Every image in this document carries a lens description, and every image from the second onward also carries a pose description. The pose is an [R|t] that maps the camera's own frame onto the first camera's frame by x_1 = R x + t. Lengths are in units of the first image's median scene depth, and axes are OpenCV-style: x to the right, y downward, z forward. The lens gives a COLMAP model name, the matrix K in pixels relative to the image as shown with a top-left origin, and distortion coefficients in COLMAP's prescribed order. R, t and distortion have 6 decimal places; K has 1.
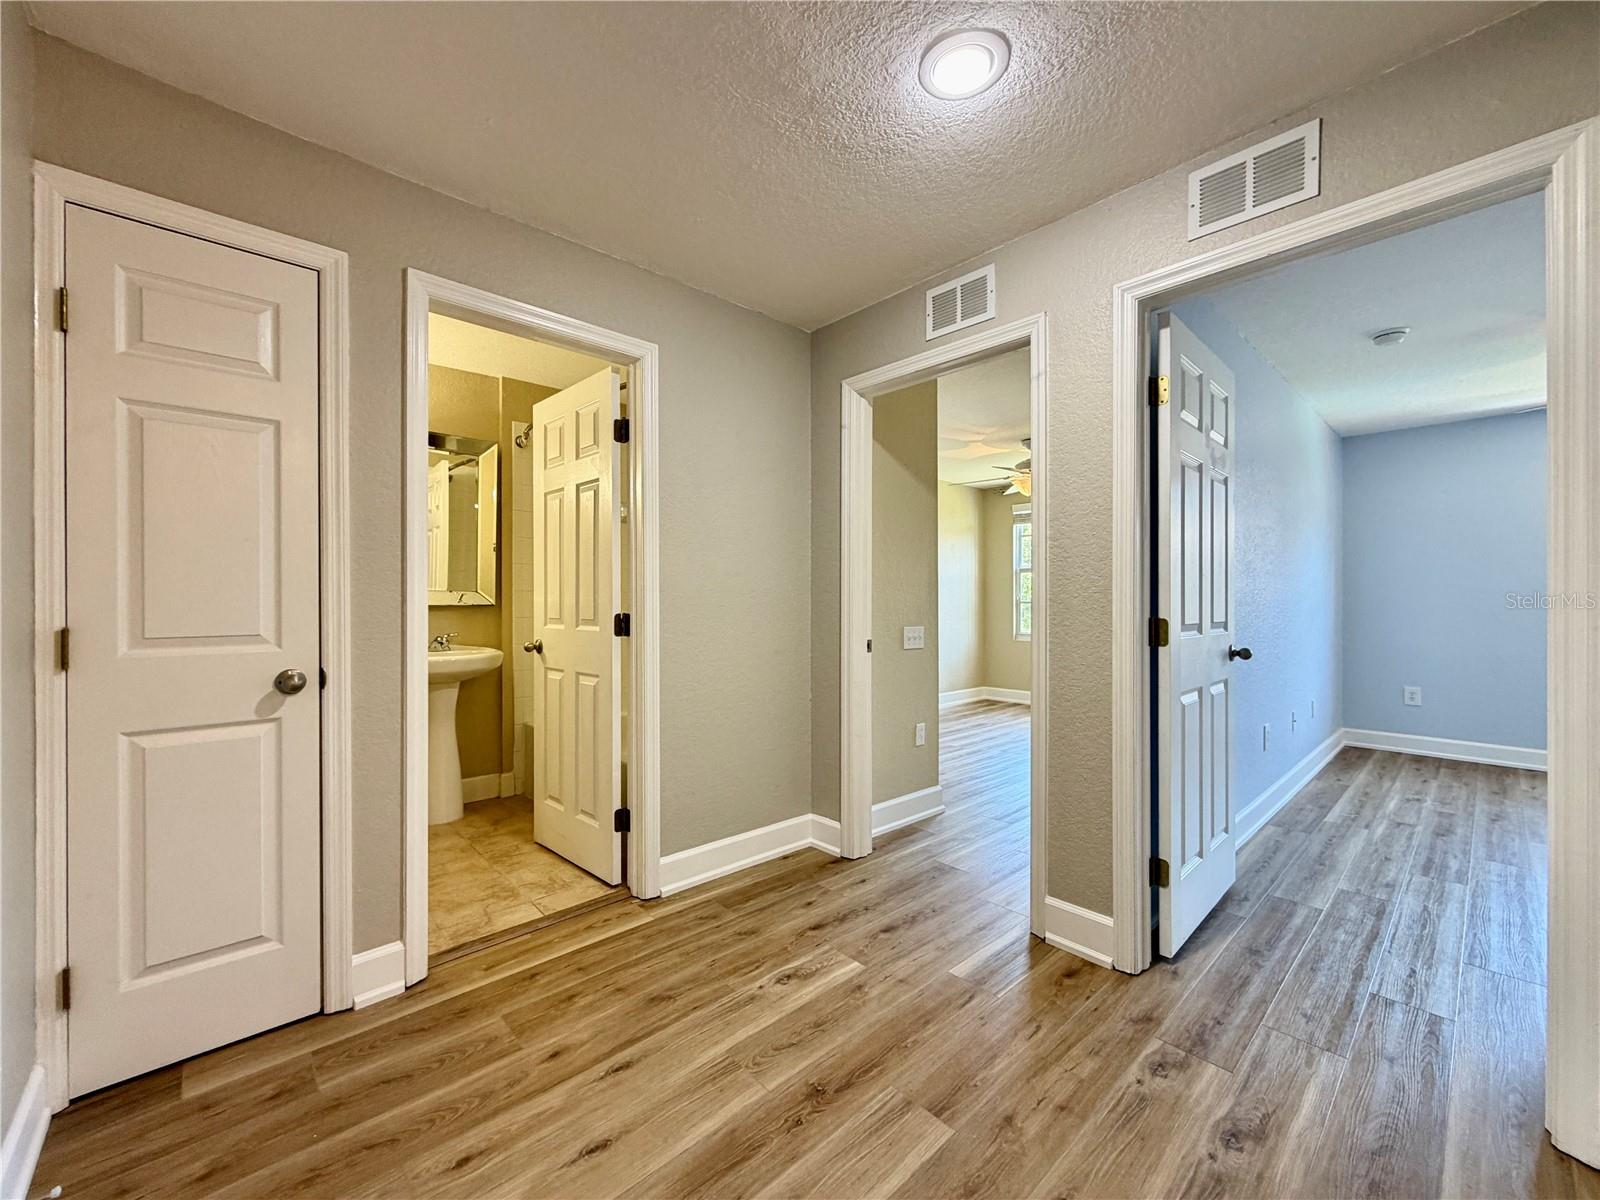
lens RADIAL K [[637.2, 0, 798.8], [0, 637.2, 601.0], [0, 0, 1]] dist [-0.001499, 0.000369]
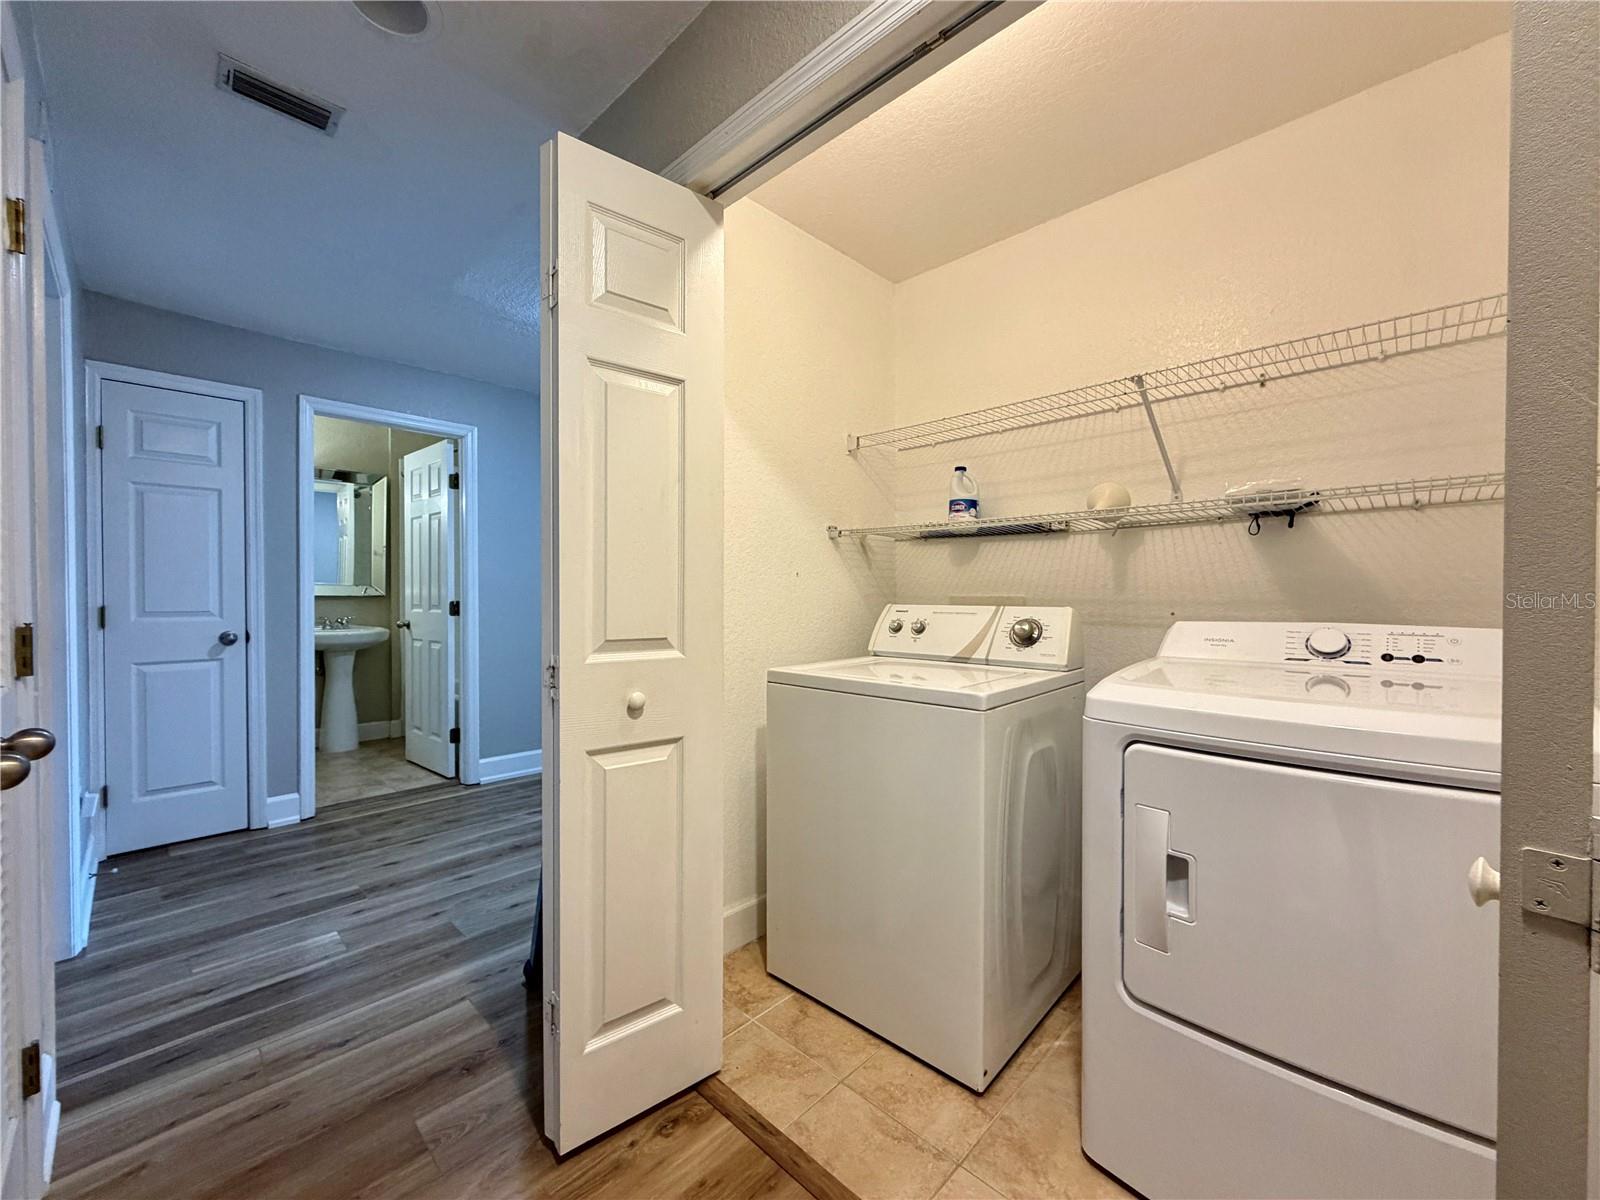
lens RADIAL K [[637.2, 0, 798.8], [0, 637.2, 601.0], [0, 0, 1]] dist [-0.001499, 0.000369]
pose [[0.997935, 0.002462, 0.064192, 0.595817], [-0.003126, 0.999943, 0.010253, 0.001351], [-0.064163, -0.010432, 0.997885, -0.771007]]
